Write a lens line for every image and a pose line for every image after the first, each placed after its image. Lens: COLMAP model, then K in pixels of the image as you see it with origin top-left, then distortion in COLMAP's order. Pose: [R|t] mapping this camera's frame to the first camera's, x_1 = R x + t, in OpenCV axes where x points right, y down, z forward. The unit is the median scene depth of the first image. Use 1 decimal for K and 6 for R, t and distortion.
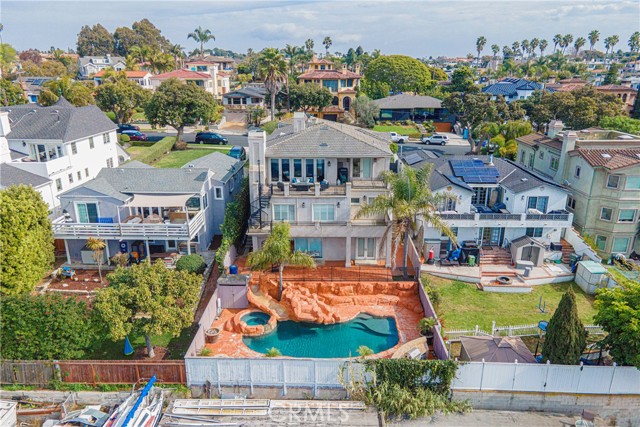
lens RADIAL K [[469.1, 0, 320.0], [0, 469.1, 213.5], [0, 0, 1]] dist [0.037140, 0.001074]
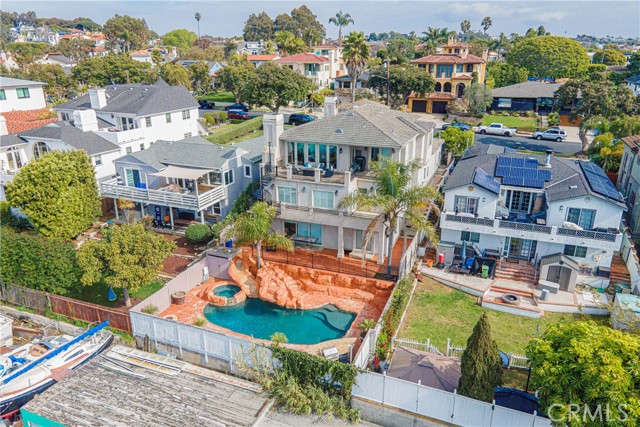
lens RADIAL K [[469.1, 0, 320.0], [0, 469.1, 213.5], [0, 0, 1]] dist [0.037140, 0.001074]
pose [[0.934935, 0.118325, -0.334507, 0.331356], [-0.107823, 0.992919, 0.049864, -0.020884], [0.338039, -0.010552, 0.941073, 0.061692]]
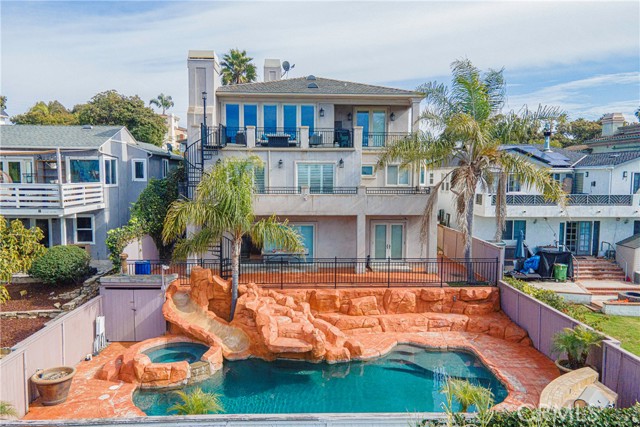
lens RADIAL K [[469.1, 0, 320.0], [0, 469.1, 213.5], [0, 0, 1]] dist [0.037140, 0.001074]
pose [[0.997843, -0.000335, 0.065645, -0.024136], [0.015059, 0.974486, -0.223942, 0.165674], [-0.063895, 0.224448, 0.972389, 0.440267]]
